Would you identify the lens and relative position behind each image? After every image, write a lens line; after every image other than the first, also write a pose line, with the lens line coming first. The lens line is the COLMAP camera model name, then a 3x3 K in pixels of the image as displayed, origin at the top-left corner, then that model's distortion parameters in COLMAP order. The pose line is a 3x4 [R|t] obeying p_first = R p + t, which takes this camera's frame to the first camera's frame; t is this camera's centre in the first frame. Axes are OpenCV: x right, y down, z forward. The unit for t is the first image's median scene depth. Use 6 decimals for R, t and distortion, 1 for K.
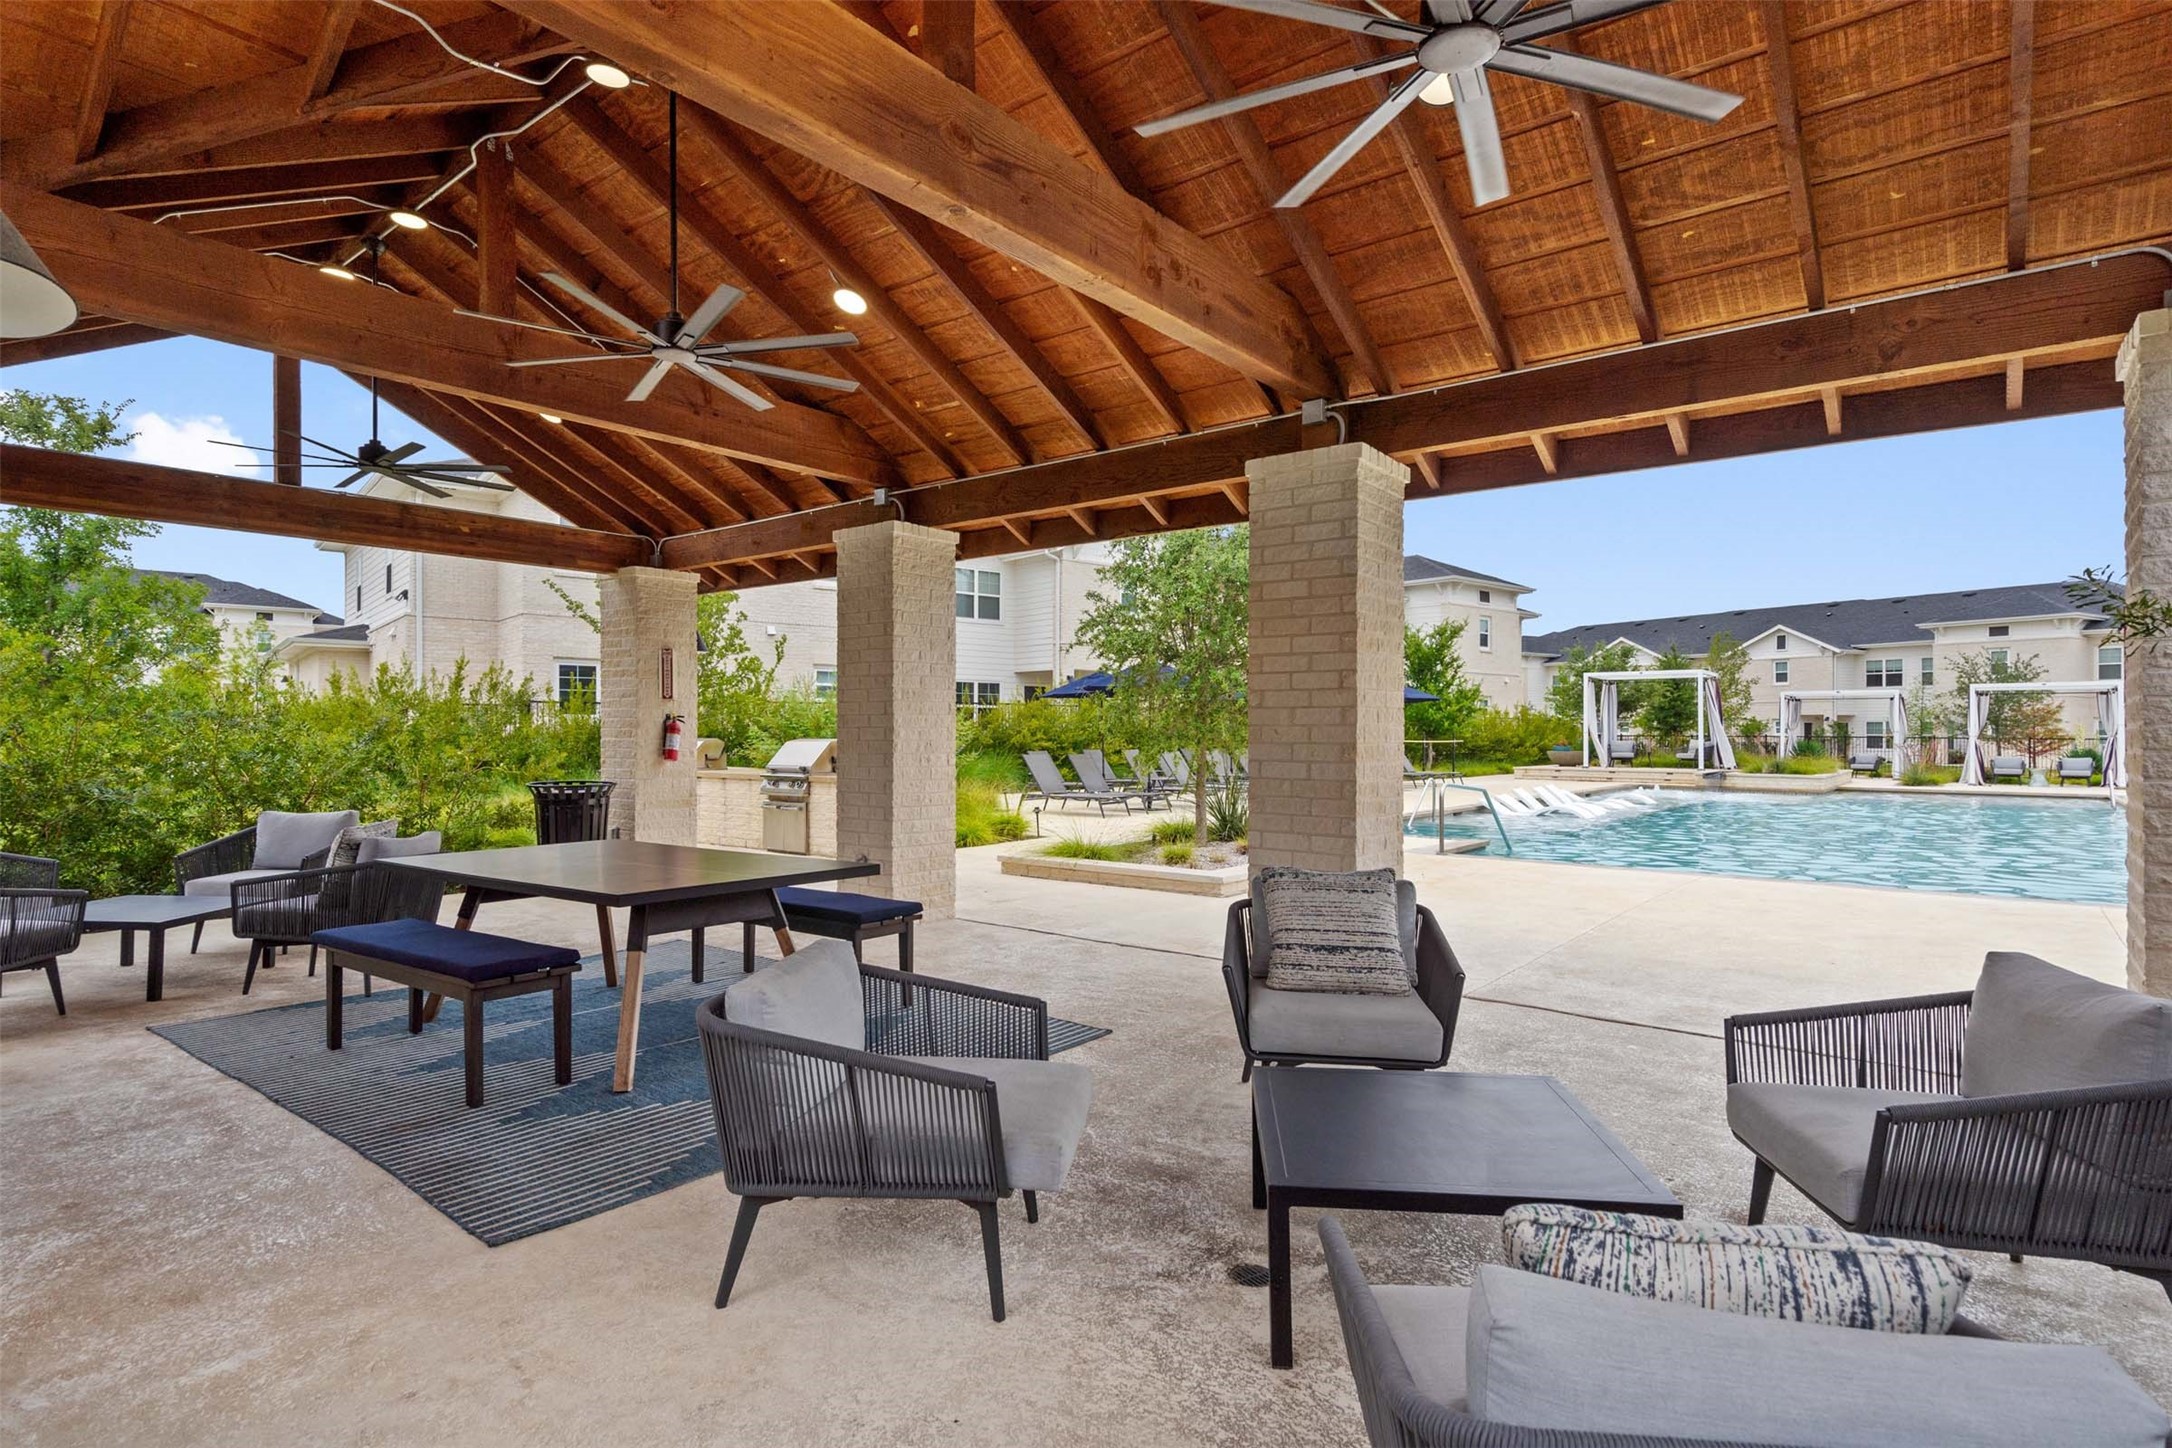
lens RADIAL K [[1116.5, 0, 1088.9], [0, 1116.5, 724.1], [0, 0, 1]] dist [0.000893, -0.000076]
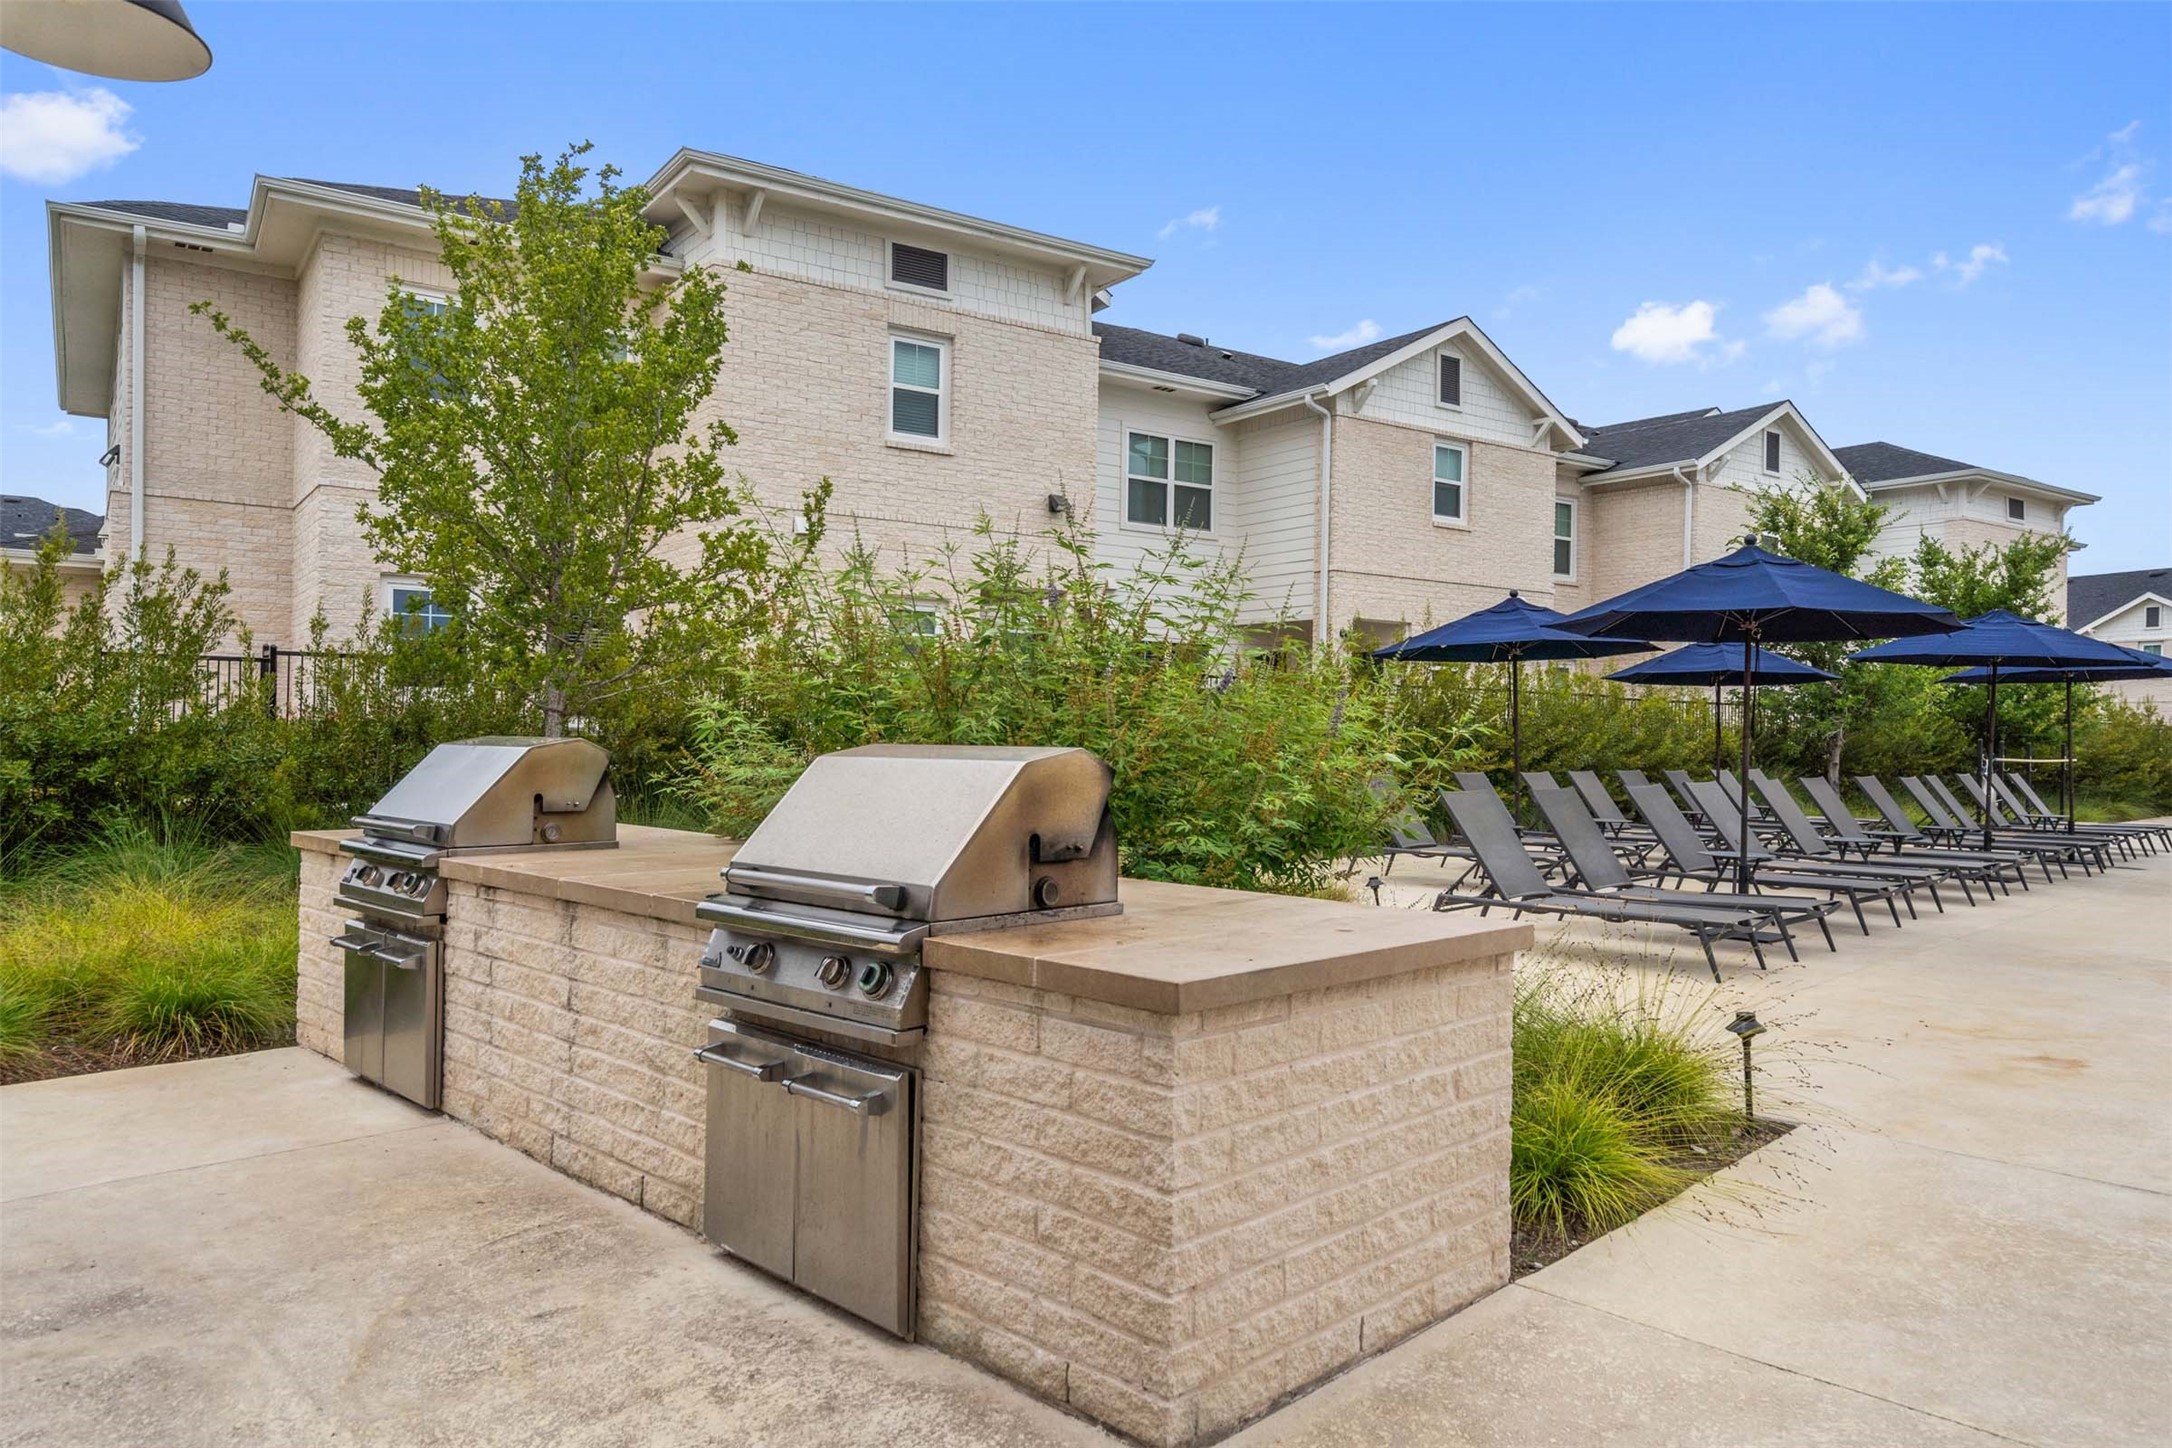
lens RADIAL K [[1437.7, 0, 1082.7], [0, 1437.7, 728.5], [0, 0, 1]] dist [-0.000440, 0.000064]
pose [[0.995511, 0.011280, -0.093966, -0.137494], [-0.011003, 0.999933, 0.003474, 0.006064], [0.093999, -0.002424, 0.995569, 0.517153]]
